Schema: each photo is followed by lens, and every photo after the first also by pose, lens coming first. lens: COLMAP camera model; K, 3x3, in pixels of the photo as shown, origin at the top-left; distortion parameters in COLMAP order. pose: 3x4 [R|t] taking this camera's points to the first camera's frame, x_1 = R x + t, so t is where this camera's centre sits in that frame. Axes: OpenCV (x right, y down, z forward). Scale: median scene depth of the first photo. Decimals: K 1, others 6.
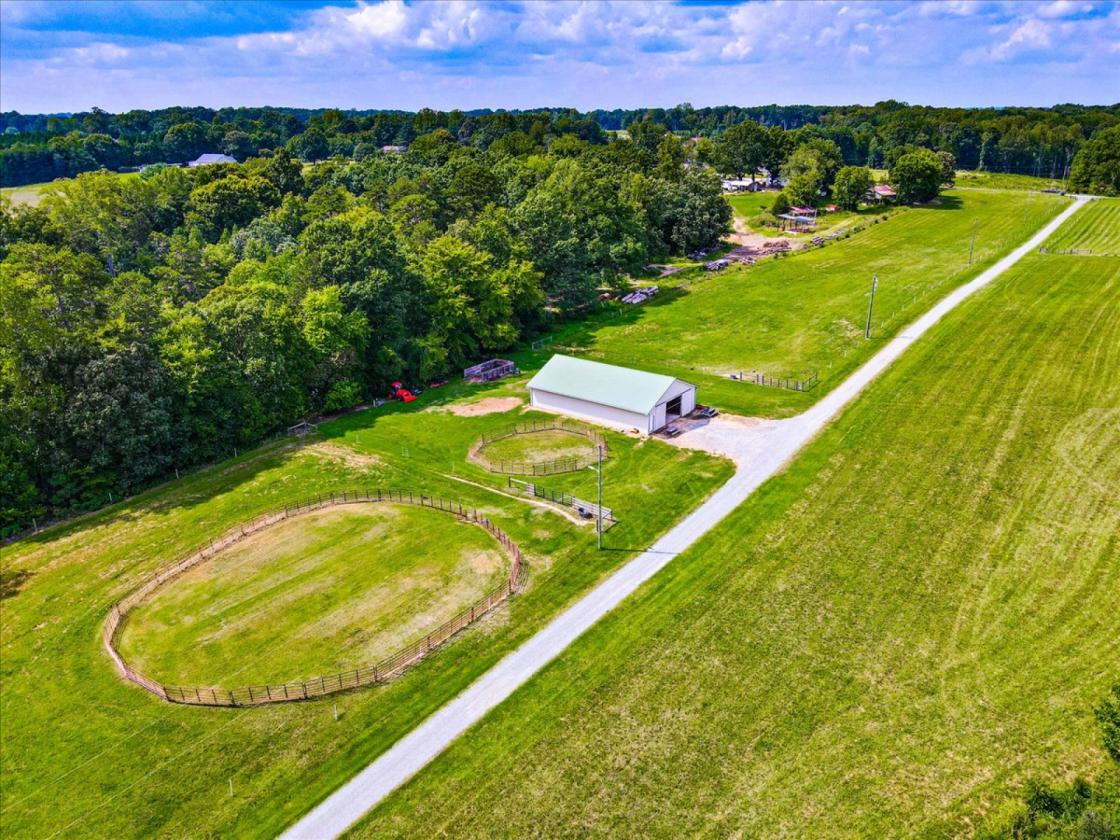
lens RADIAL K [[826.4, 0, 560.0], [0, 826.4, 420.0], [0, 0, 1]] dist [0.044741, -0.032212]
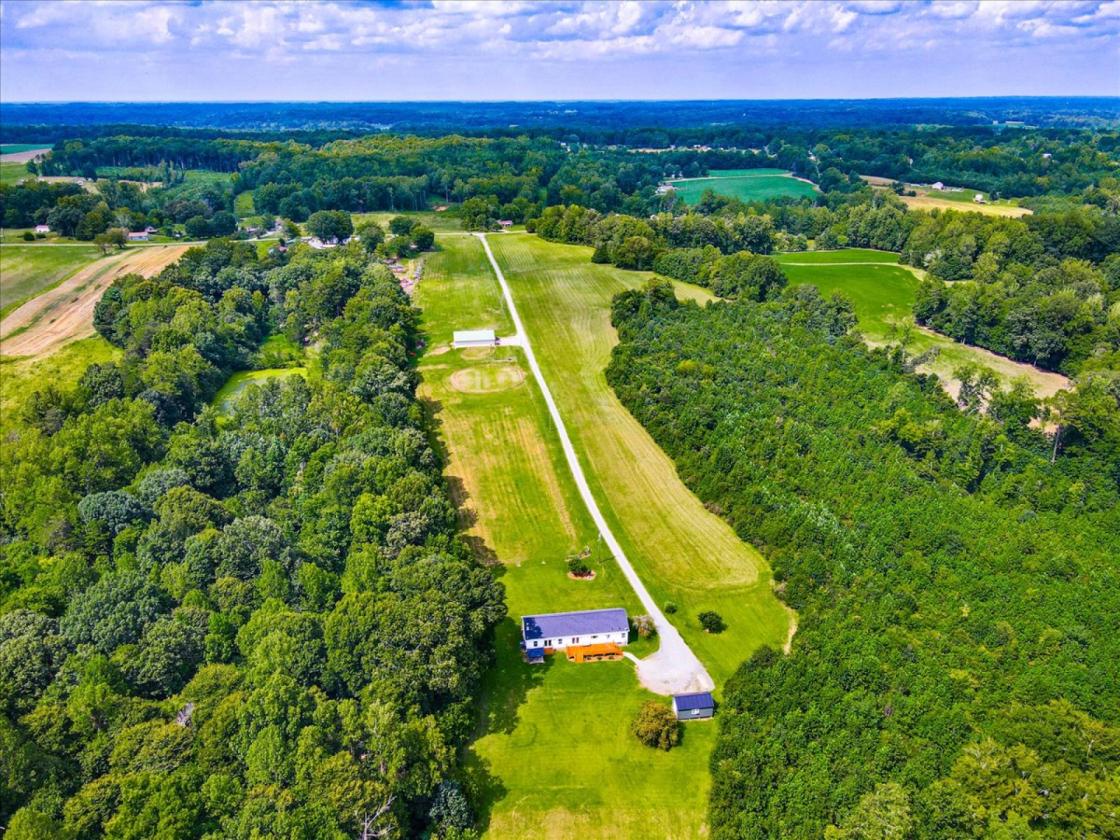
lens RADIAL K [[826.4, 0, 560.0], [0, 826.4, 420.0], [0, 0, 1]] dist [0.044741, -0.032212]
pose [[0.704985, -0.266106, 0.657406, -2.040840], [0.257823, 0.959681, 0.111979, -0.000248], [-0.660699, 0.090551, 0.745169, -1.797956]]
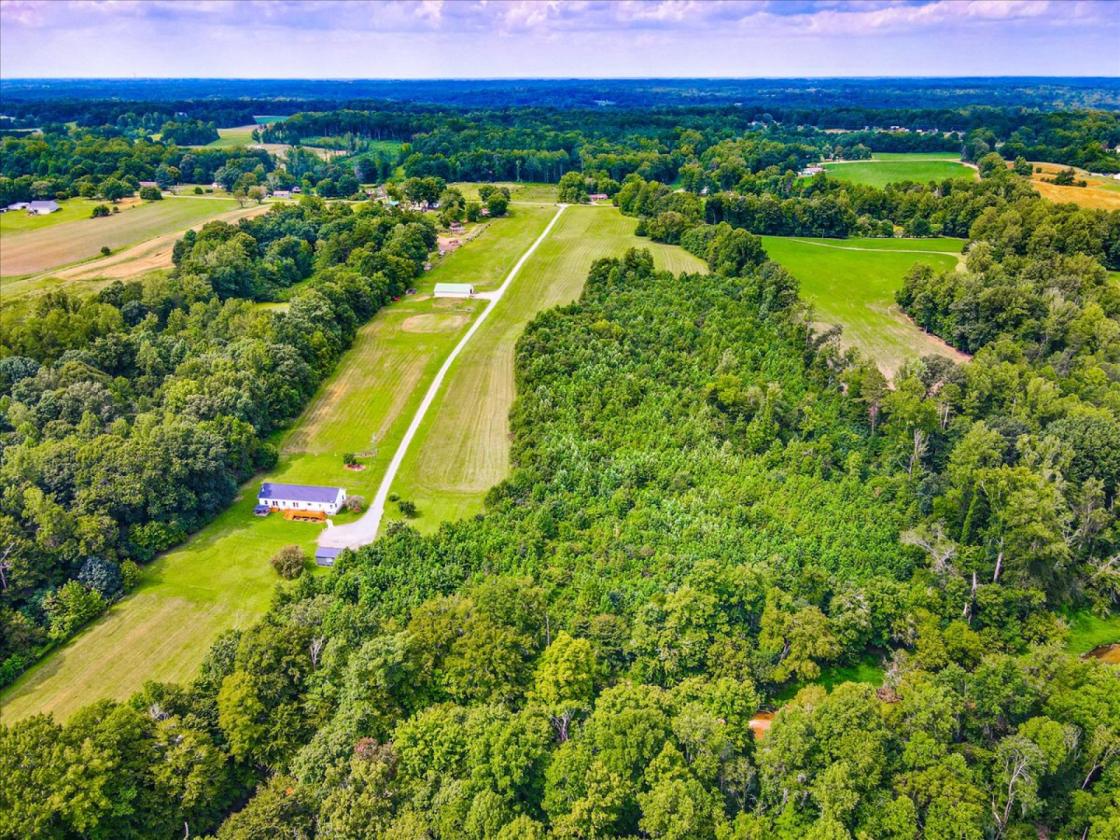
lens RADIAL K [[826.4, 0, 560.0], [0, 826.4, 420.0], [0, 0, 1]] dist [0.044741, -0.032212]
pose [[0.875204, -0.192015, 0.444014, -1.362348], [0.175969, 0.981338, 0.077528, 0.354512], [-0.450614, 0.010280, 0.892660, -2.754017]]
